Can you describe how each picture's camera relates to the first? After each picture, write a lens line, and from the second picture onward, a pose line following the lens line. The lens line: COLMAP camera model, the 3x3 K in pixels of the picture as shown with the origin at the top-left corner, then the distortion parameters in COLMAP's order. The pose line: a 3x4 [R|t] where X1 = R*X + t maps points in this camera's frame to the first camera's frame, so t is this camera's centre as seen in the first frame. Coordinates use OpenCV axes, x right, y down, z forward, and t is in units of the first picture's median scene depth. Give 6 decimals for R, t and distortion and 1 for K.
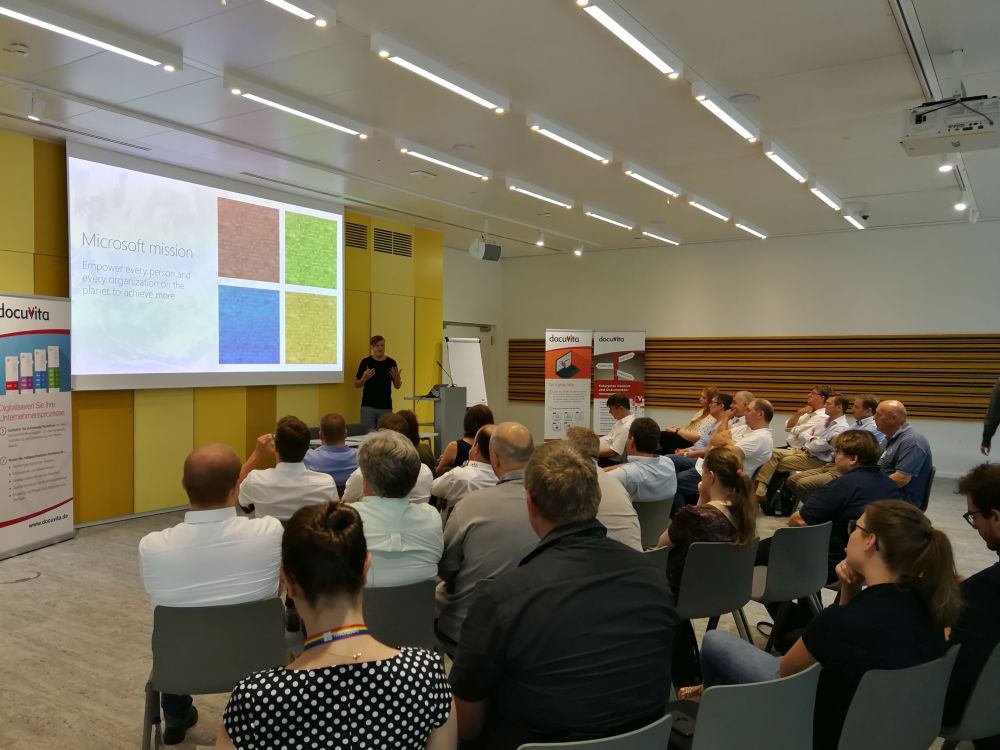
lens RADIAL K [[802.5, 0, 500.0], [0, 802.5, 375.0], [0, 0, 1]] dist [0.100602, -0.130239]
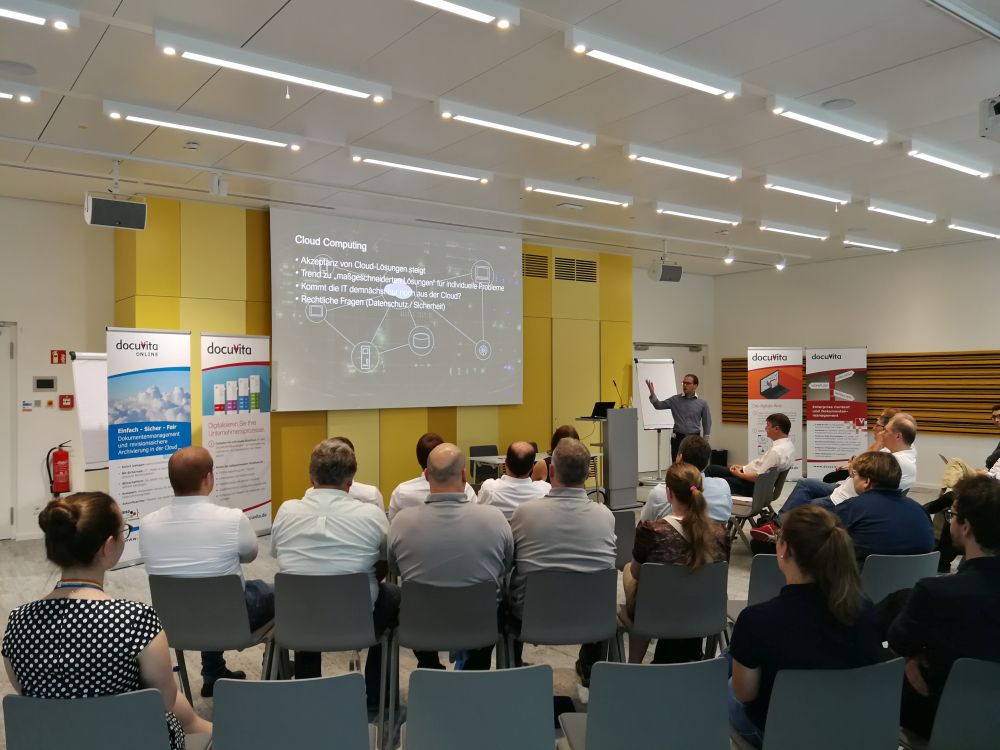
lens RADIAL K [[806.8, 0, 501.7], [0, 806.8, 351.6], [0, 0, 1]] dist [0.054168, -0.135820]
pose [[0.936917, -0.028132, -0.348417, 0.216149], [0.008126, 0.998240, -0.058749, 0.003605], [0.349457, 0.052212, 0.935497, -0.014099]]
